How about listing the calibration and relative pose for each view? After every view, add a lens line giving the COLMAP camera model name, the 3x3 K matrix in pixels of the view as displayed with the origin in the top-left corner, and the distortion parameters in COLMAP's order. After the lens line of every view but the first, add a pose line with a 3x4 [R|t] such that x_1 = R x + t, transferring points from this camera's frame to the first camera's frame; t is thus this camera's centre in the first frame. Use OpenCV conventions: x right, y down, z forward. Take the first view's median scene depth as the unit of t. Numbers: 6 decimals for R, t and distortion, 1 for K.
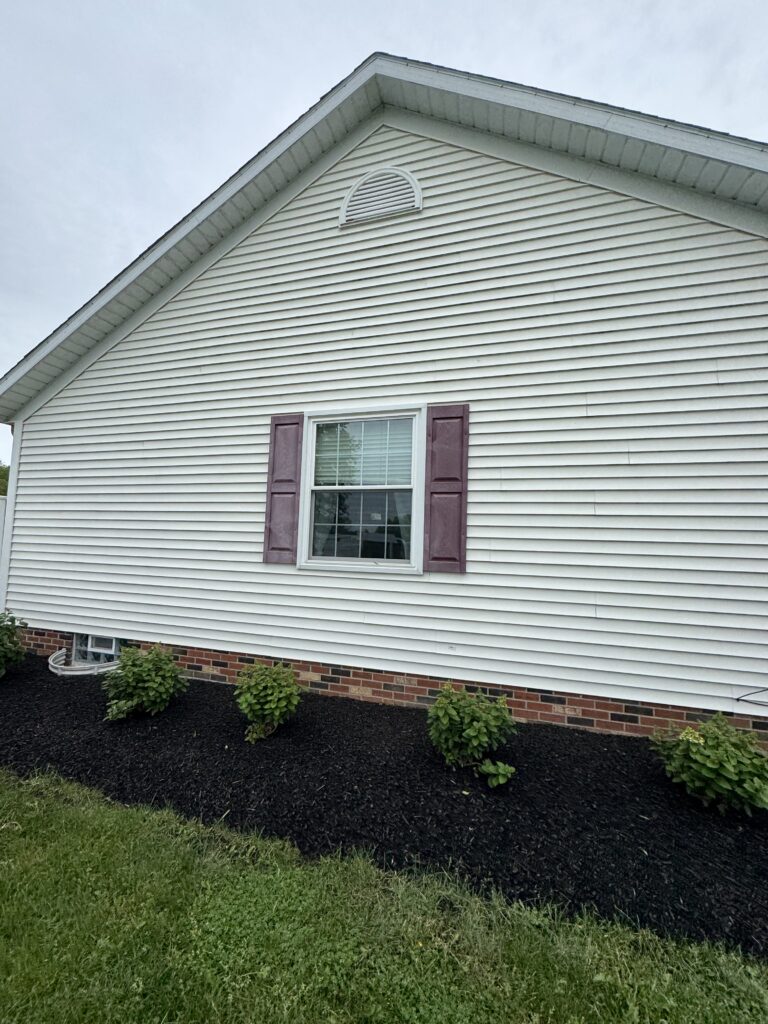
lens RADIAL K [[406.3, 0, 392.2], [0, 406.3, 510.6], [0, 0, 1]] dist [-0.000551, -0.000067]
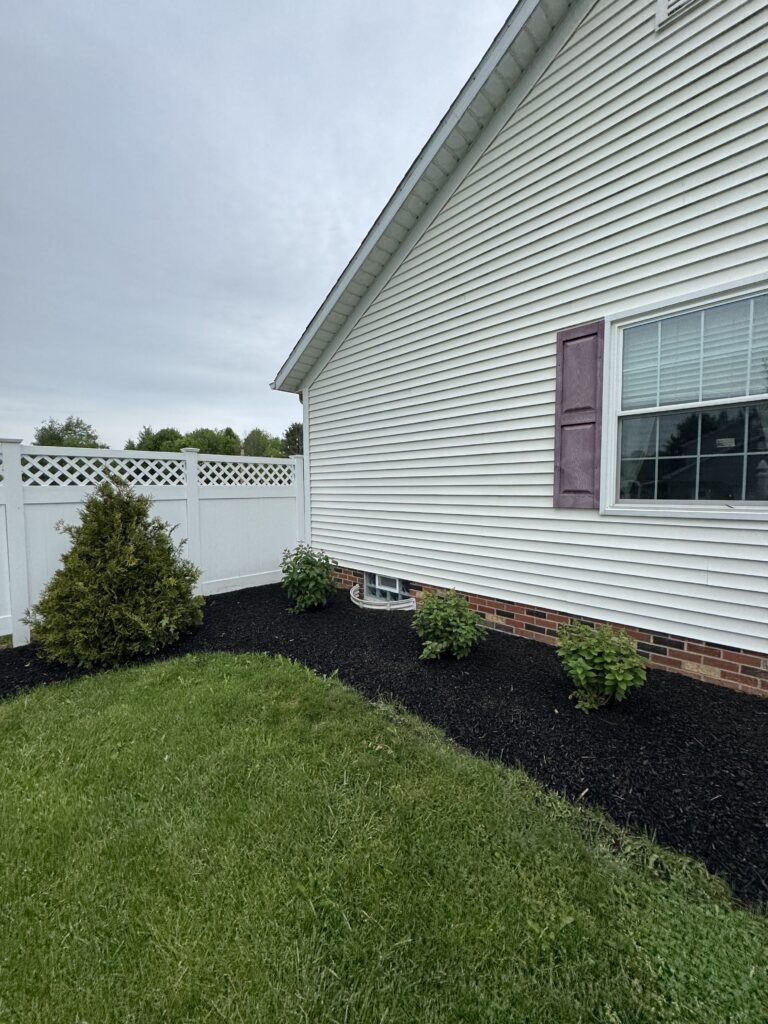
lens RADIAL K [[406.3, 0, 392.2], [0, 406.3, 510.6], [0, 0, 1]] dist [-0.000551, -0.000067]
pose [[0.885185, -0.007302, -0.465181, -0.232529], [0.065927, 0.991756, 0.109884, 0.016235], [0.460544, -0.127936, 0.878369, 0.078576]]
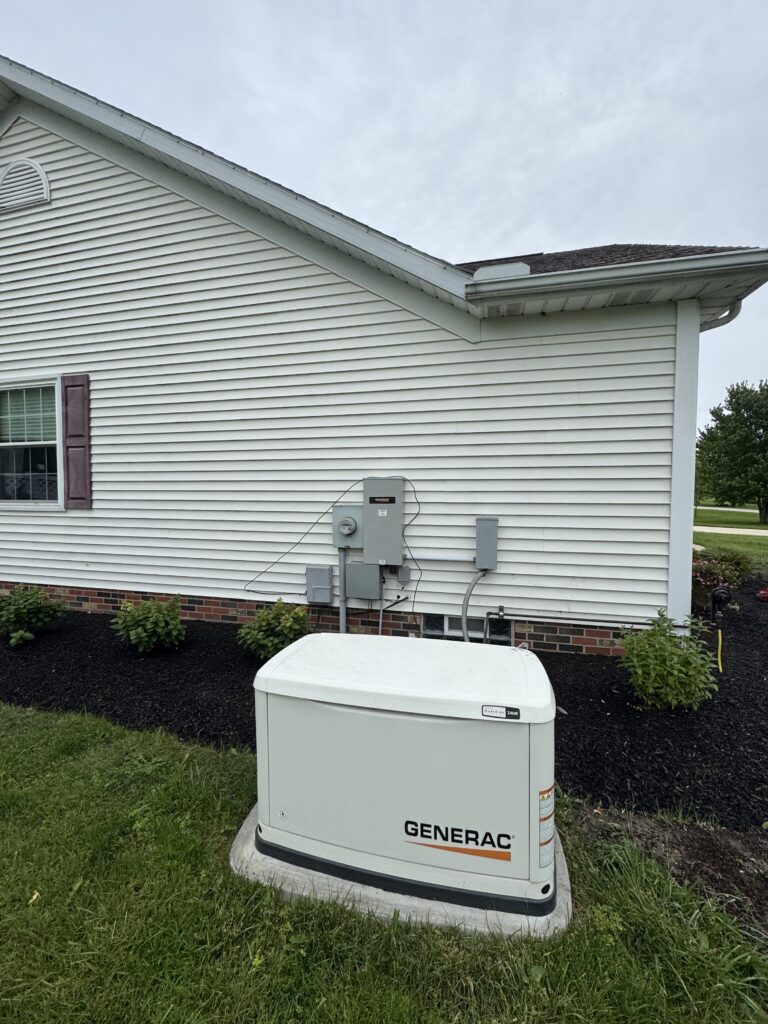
lens RADIAL K [[390.9, 0, 395.7], [0, 390.9, 507.1], [0, 0, 1]] dist [-0.001837, -0.000008]
pose [[0.998388, -0.027773, 0.049507, 1.003635], [0.021734, 0.992706, 0.118589, 0.019094], [-0.052439, -0.117322, 0.991708, -0.268486]]
